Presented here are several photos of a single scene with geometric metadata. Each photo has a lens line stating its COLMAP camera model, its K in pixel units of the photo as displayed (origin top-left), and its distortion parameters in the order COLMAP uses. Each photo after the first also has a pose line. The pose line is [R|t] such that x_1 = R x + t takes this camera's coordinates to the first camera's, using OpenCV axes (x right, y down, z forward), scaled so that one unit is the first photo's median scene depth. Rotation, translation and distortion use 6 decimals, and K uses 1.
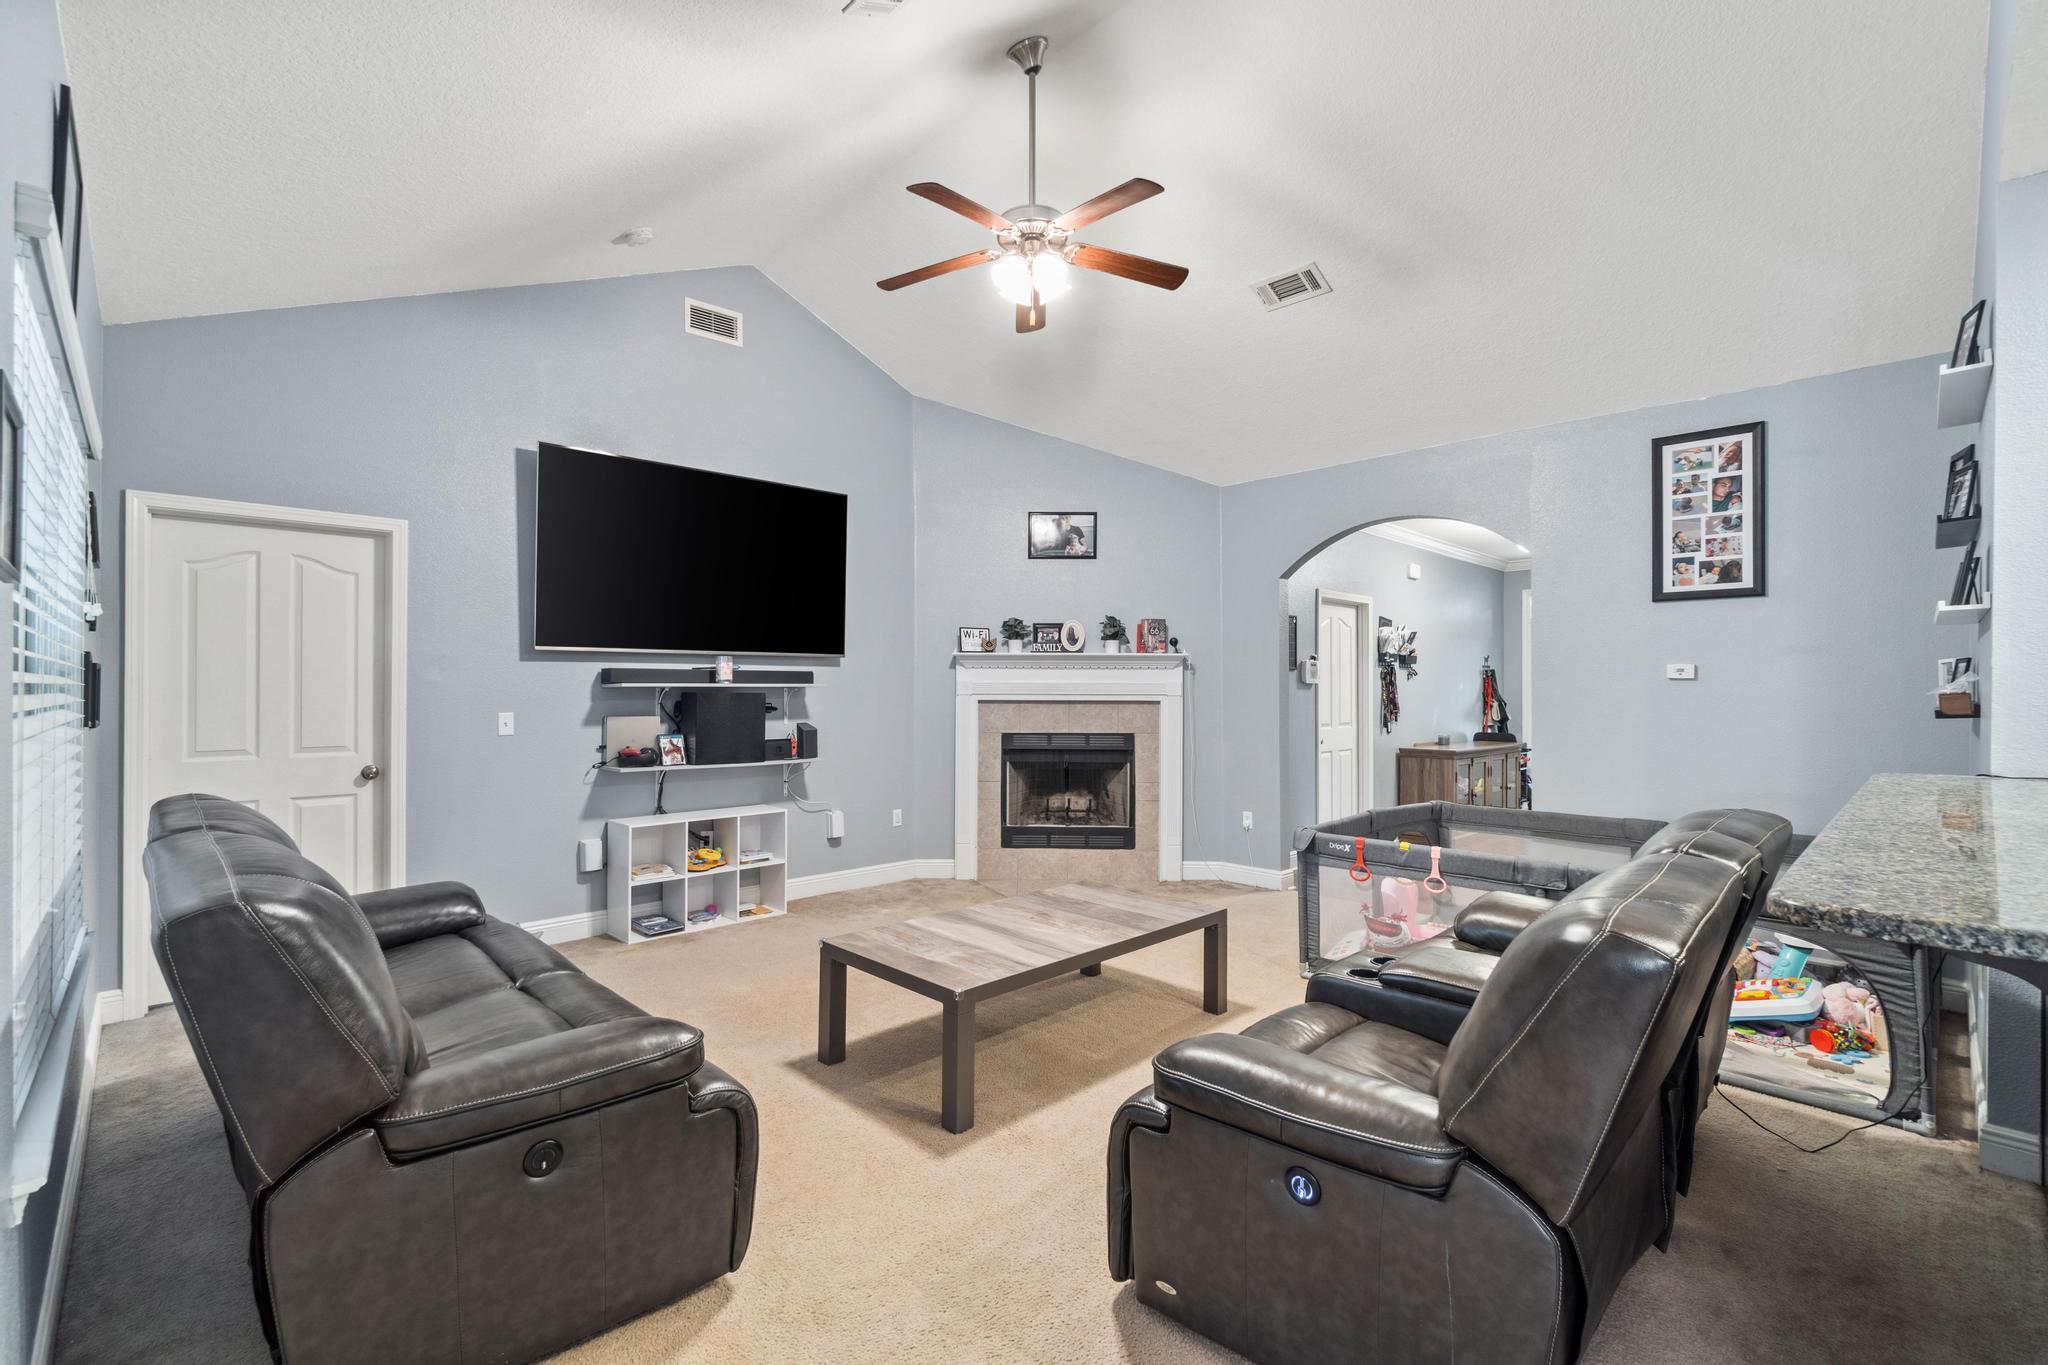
lens RADIAL K [[890.2, 0, 1019.7], [0, 890.2, 677.2], [0, 0, 1]] dist [-0.003177, -0.000546]
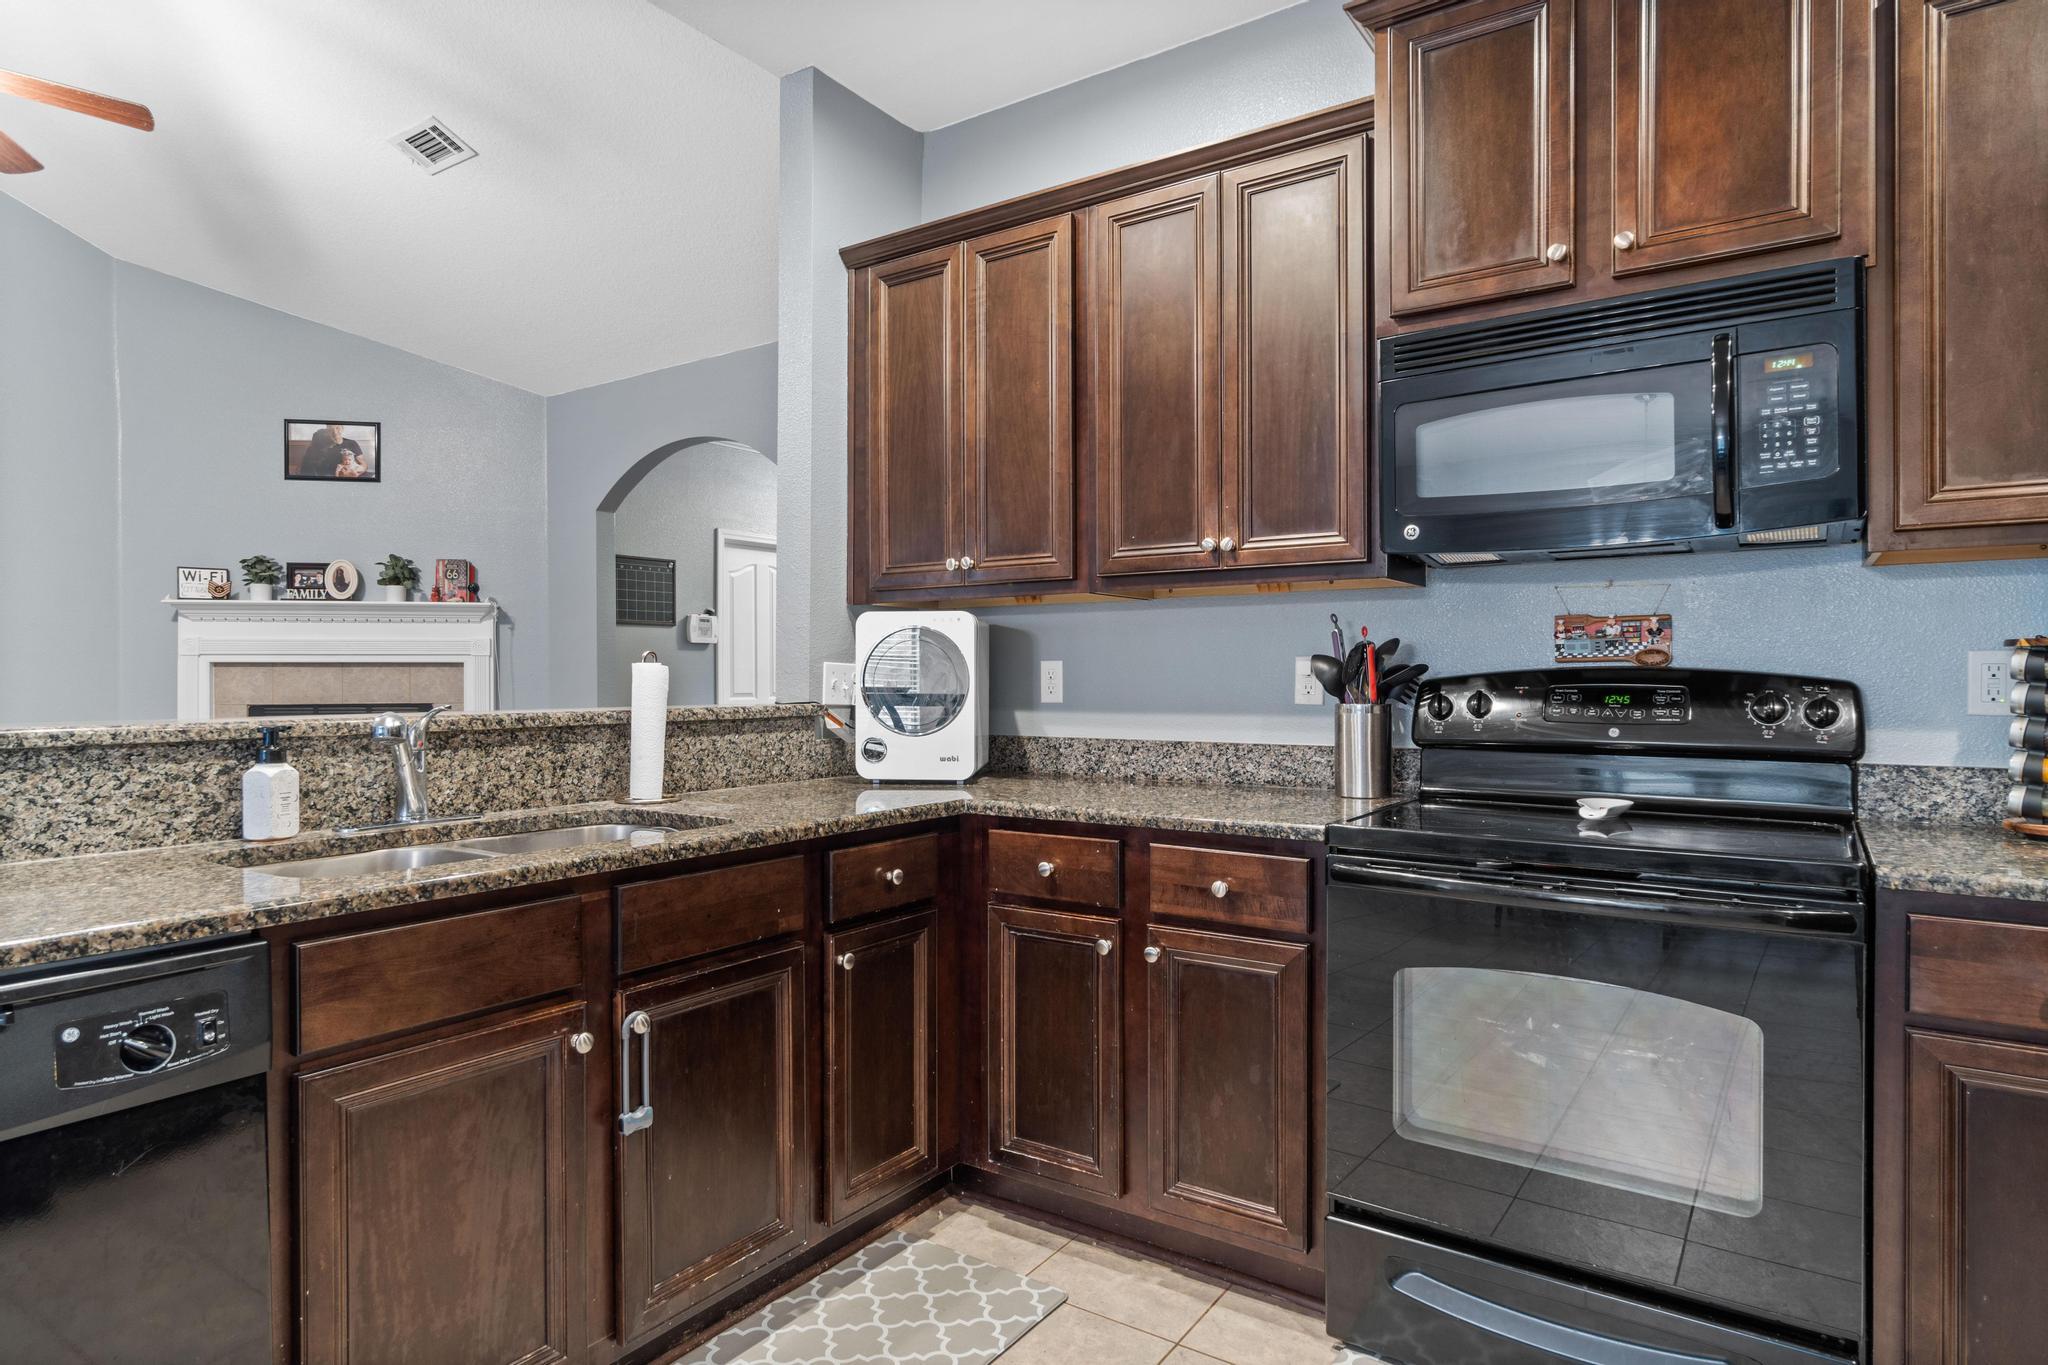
lens RADIAL K [[1133.8, 0, 1019.8], [0, 1133.8, 674.3], [0, 0, 1]] dist [-0.006636, 0.003234]
pose [[0.979253, -0.004163, 0.202599, 0.444602], [0.001888, 0.999933, 0.011422, 0.026808], [-0.202633, -0.010802, 0.979195, -0.097078]]
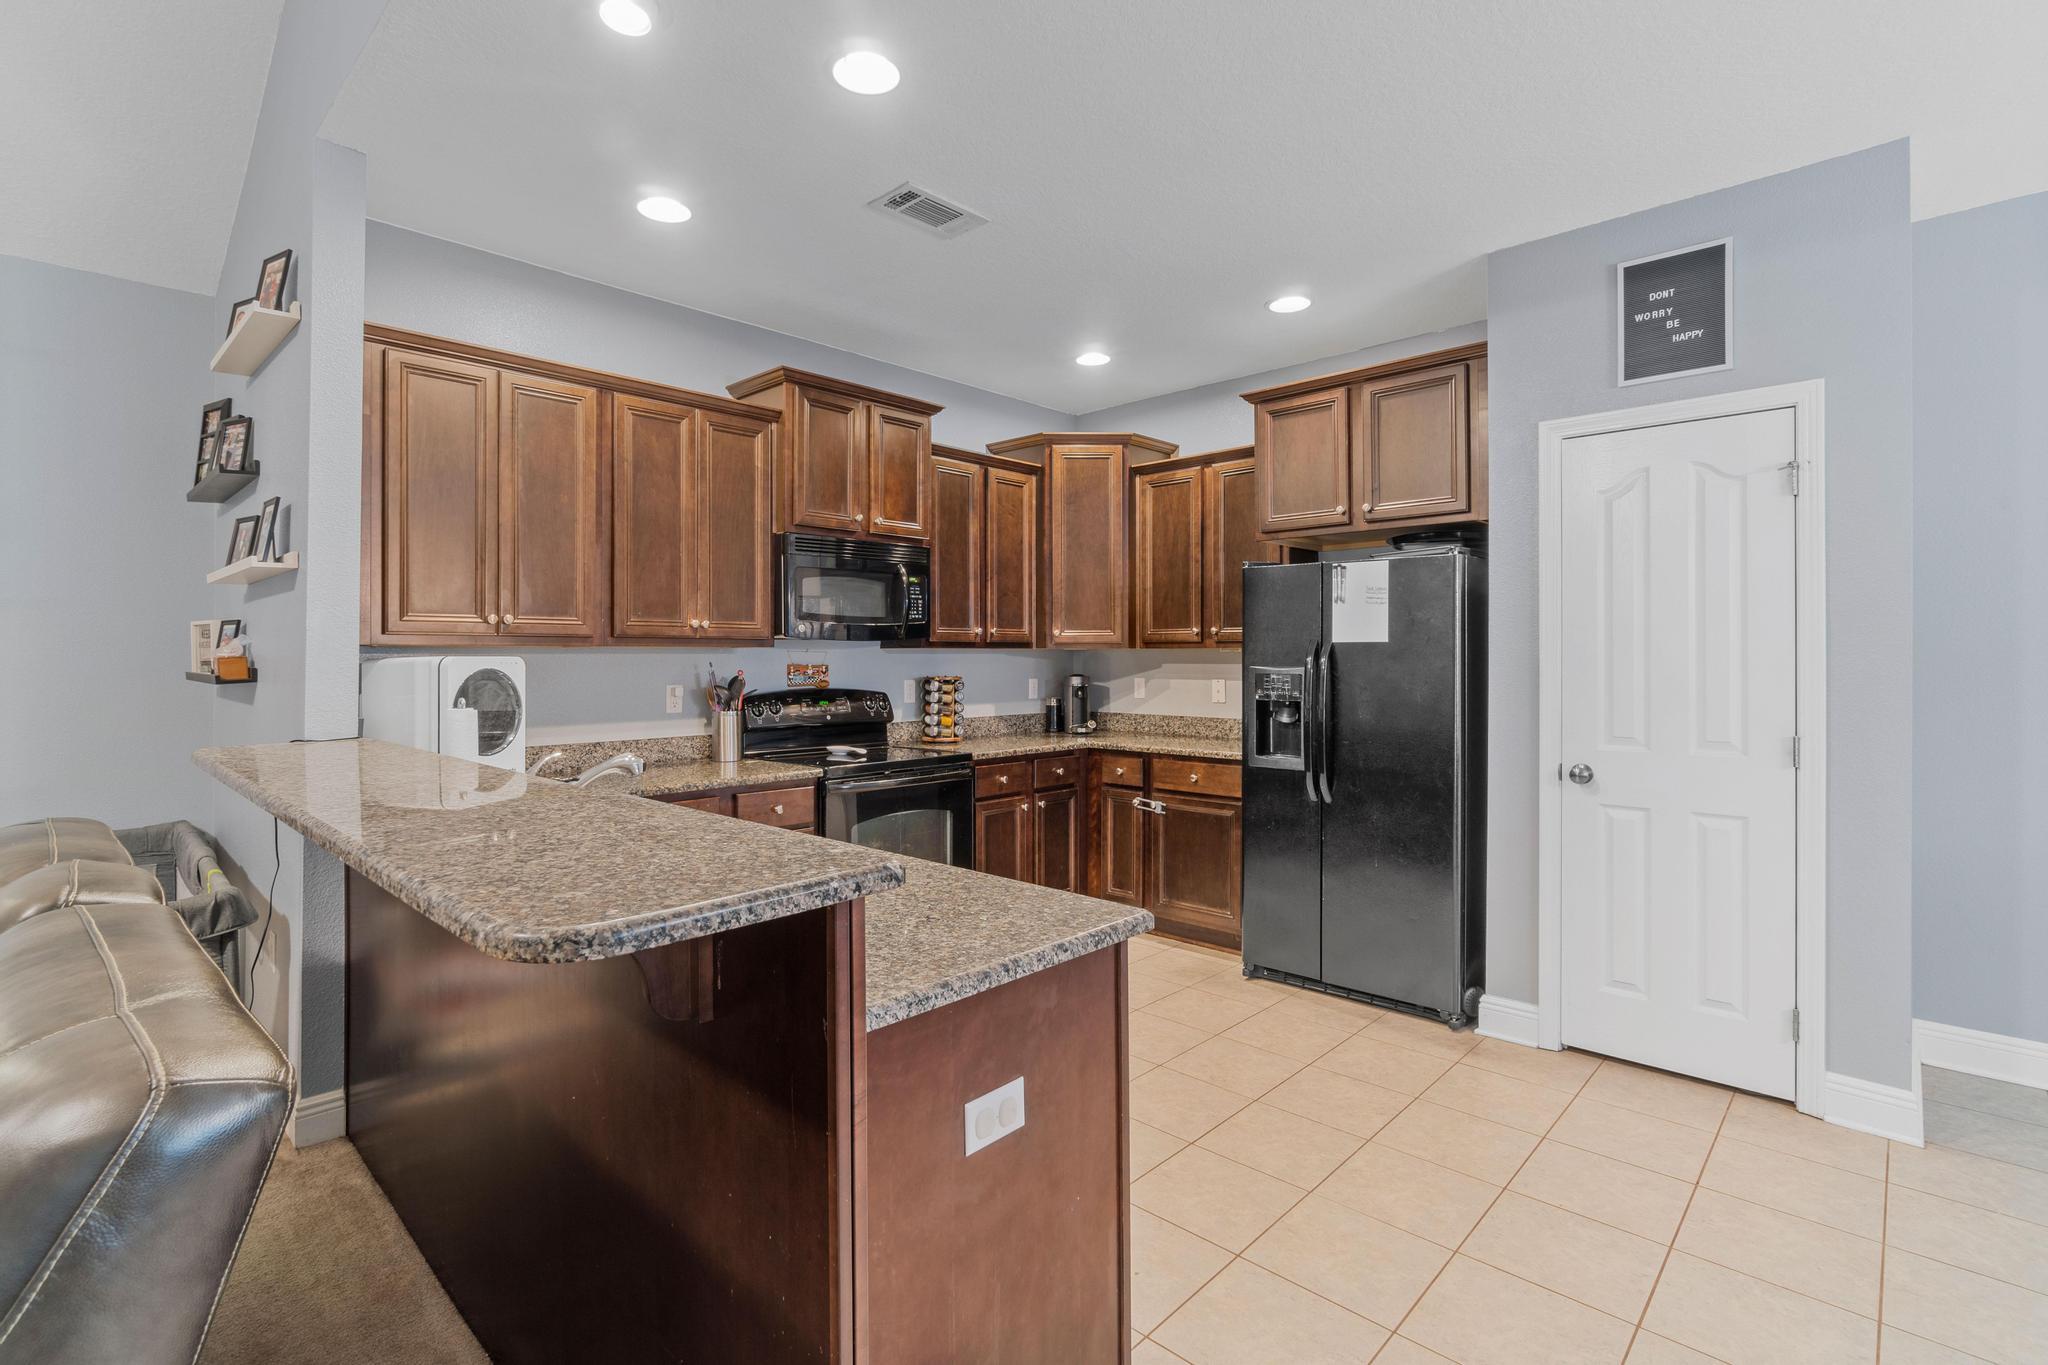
lens RADIAL K [[956.9, 0, 997.4], [0, 956.9, 656.7], [0, 0, 1]] dist [-0.012784, 0.004859]
pose [[-0.030695, -0.002629, 0.999525, 0.012828], [-0.010061, 0.999947, 0.002321, 0.003273], [-0.999478, -0.009985, -0.030720, 0.111429]]
